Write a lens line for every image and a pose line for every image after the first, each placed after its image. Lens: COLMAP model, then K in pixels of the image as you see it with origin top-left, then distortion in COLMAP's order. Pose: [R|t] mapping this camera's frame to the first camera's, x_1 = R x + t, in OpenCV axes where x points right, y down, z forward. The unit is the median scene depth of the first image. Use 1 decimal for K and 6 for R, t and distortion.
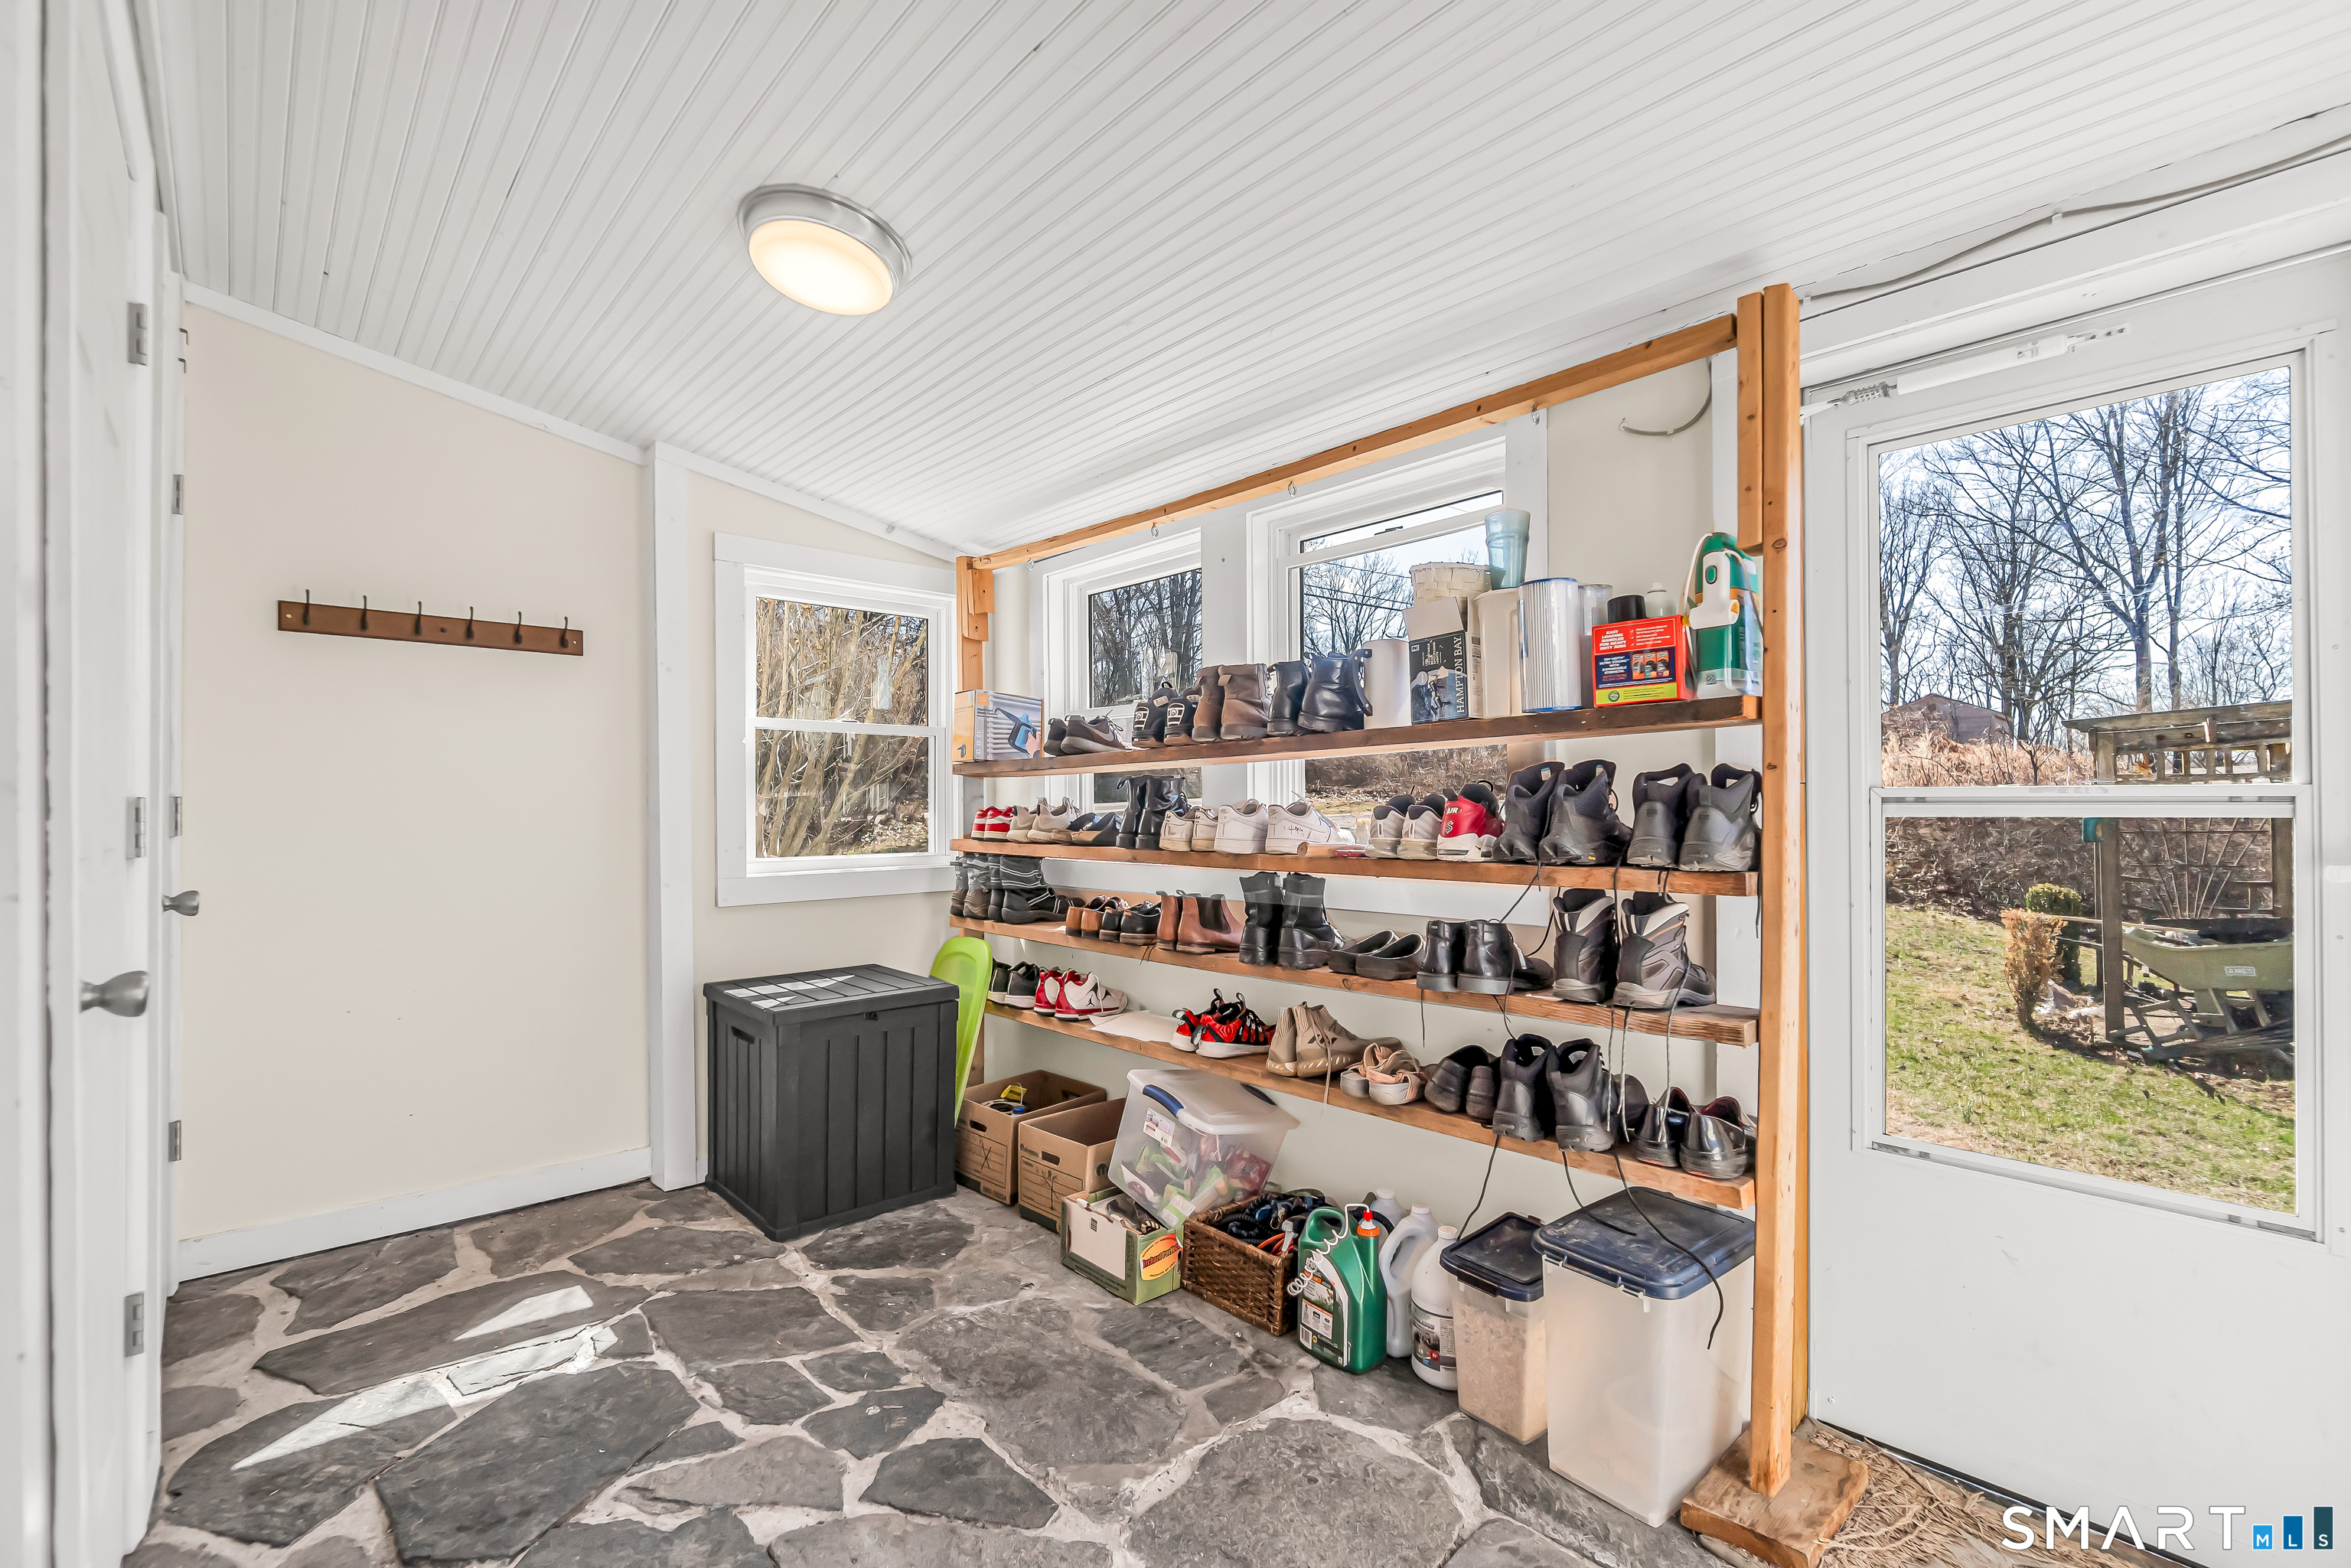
lens RADIAL K [[1011.5, 0, 1173.5], [0, 1011.5, 797.2], [0, 0, 1]] dist [-0.008921, -0.000322]
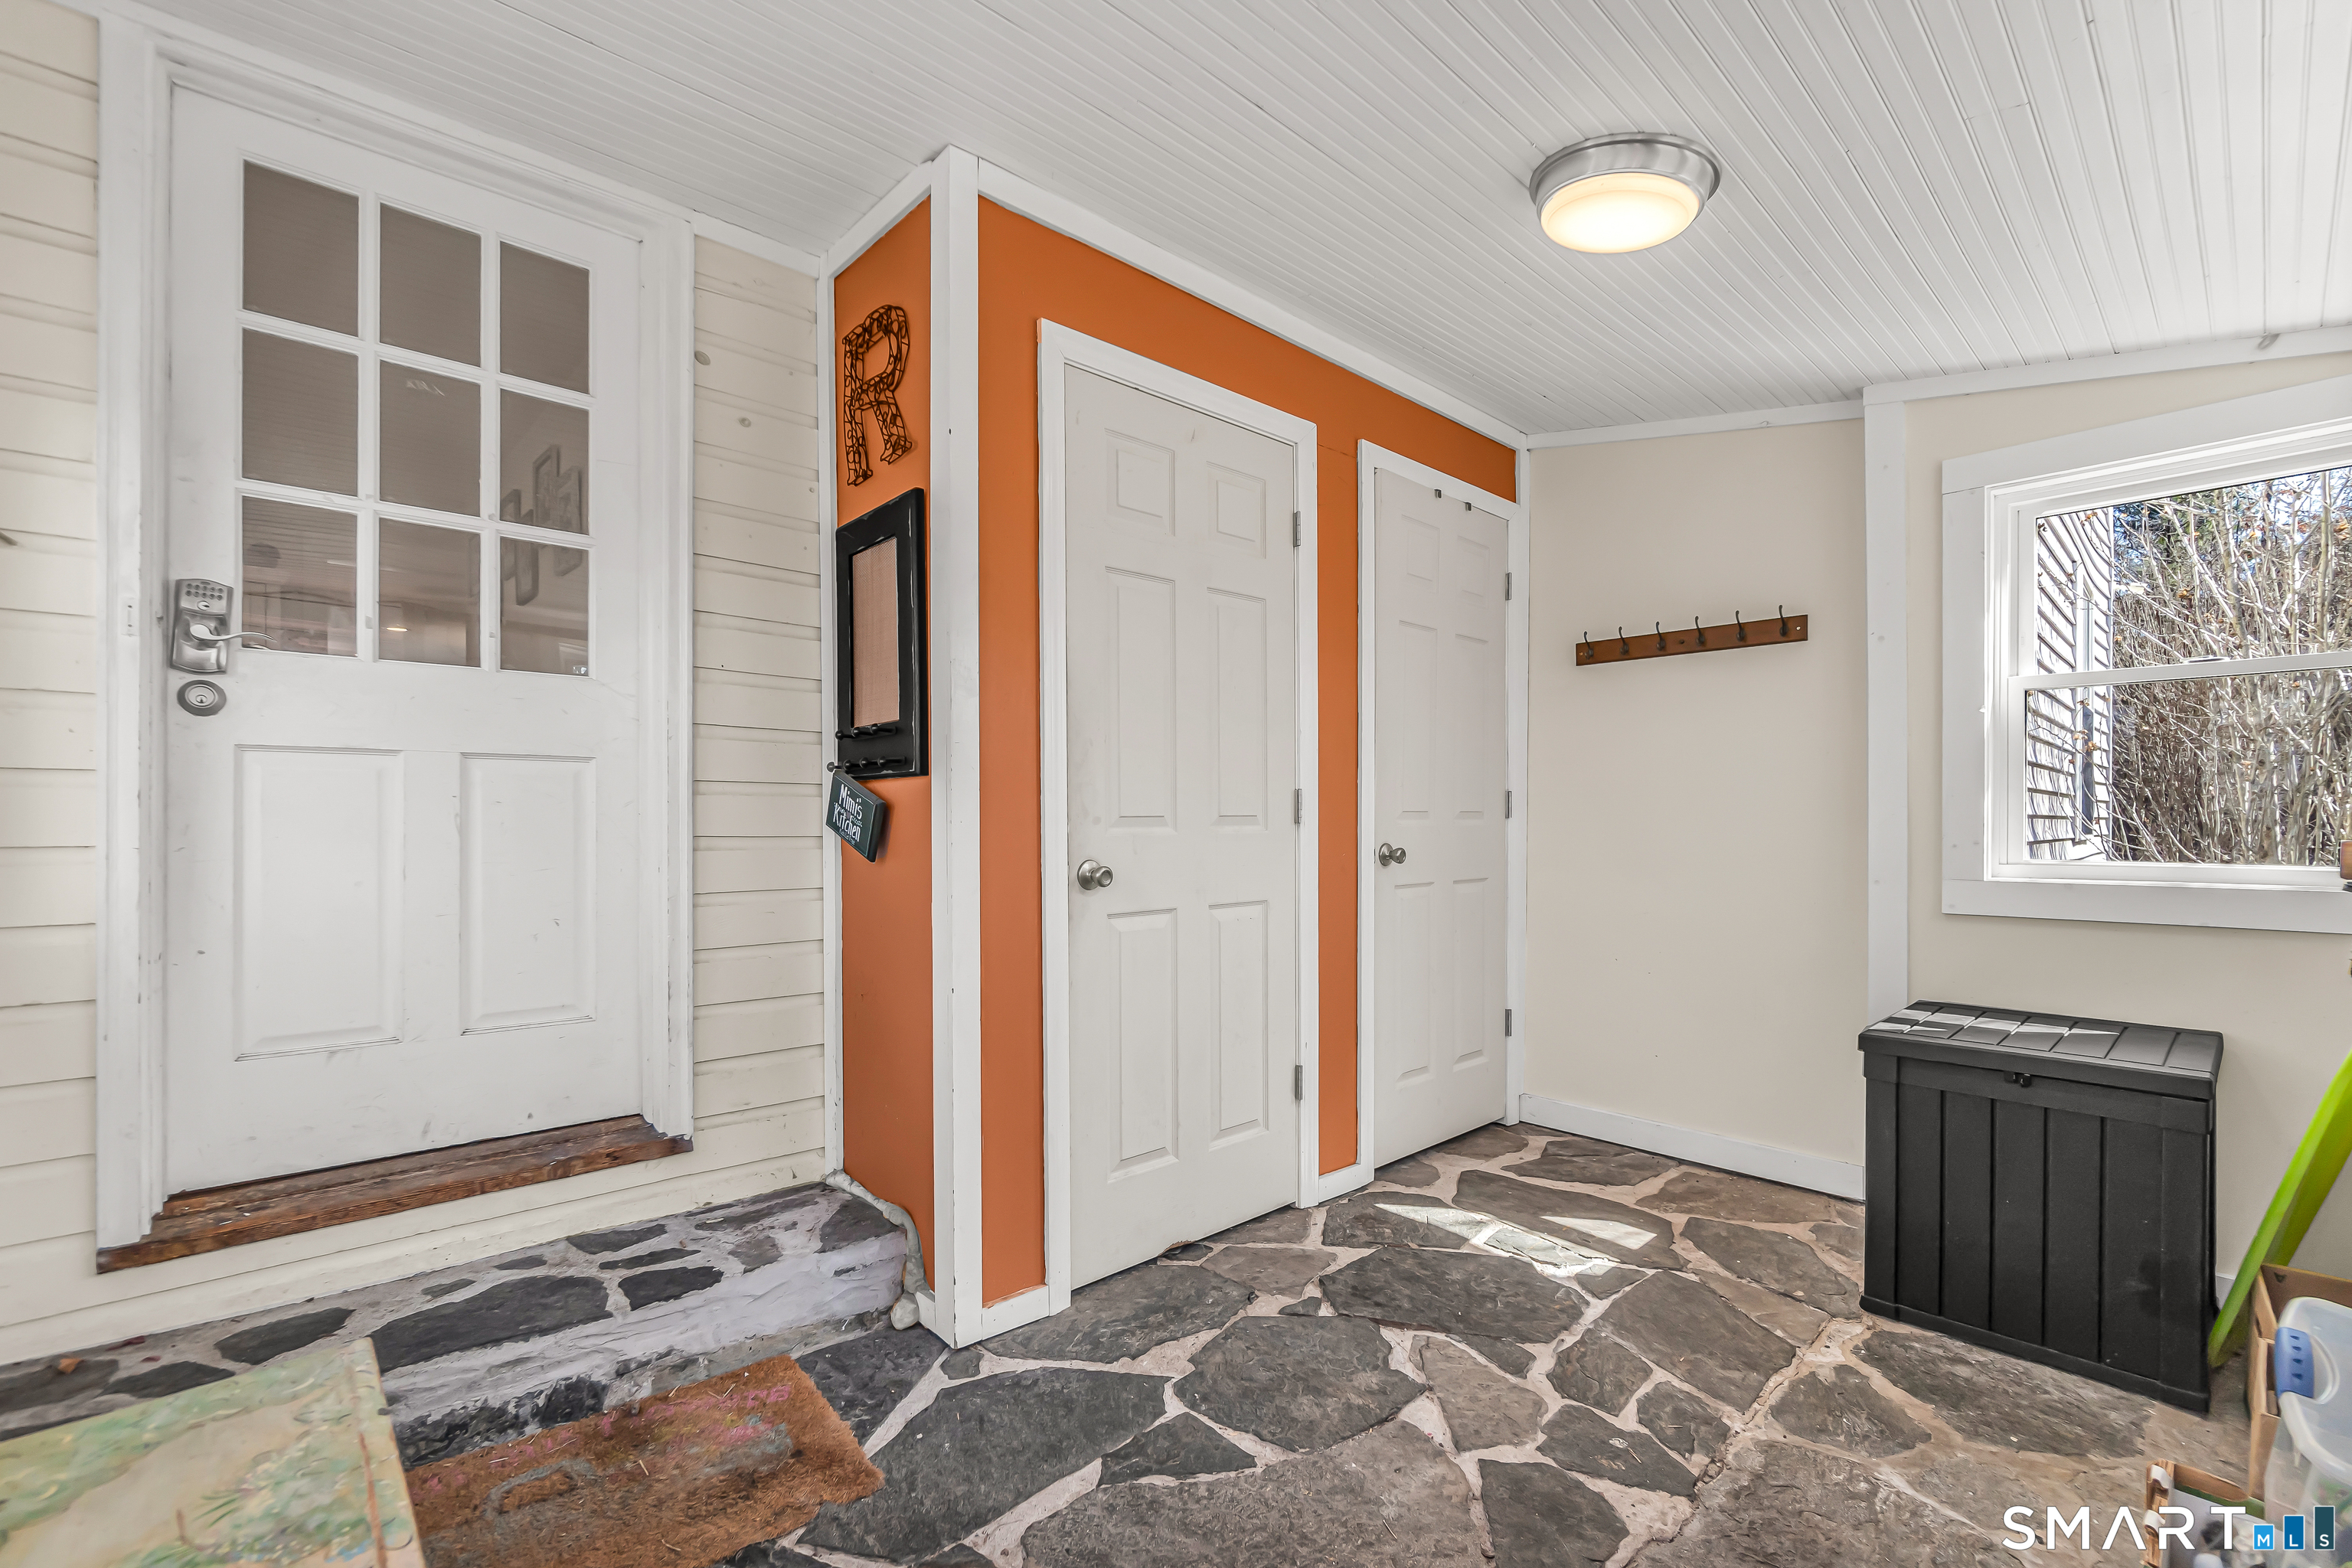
lens RADIAL K [[1012.0, 0, 1173.7], [0, 1012.0, 817.1], [0, 0, 1]] dist [-0.008921, -0.000322]
pose [[0.016039, 0.003171, -0.999866, 0.503043], [0.009824, 0.999946, 0.003329, 0.028730], [0.999823, -0.009876, 0.016007, 0.488680]]
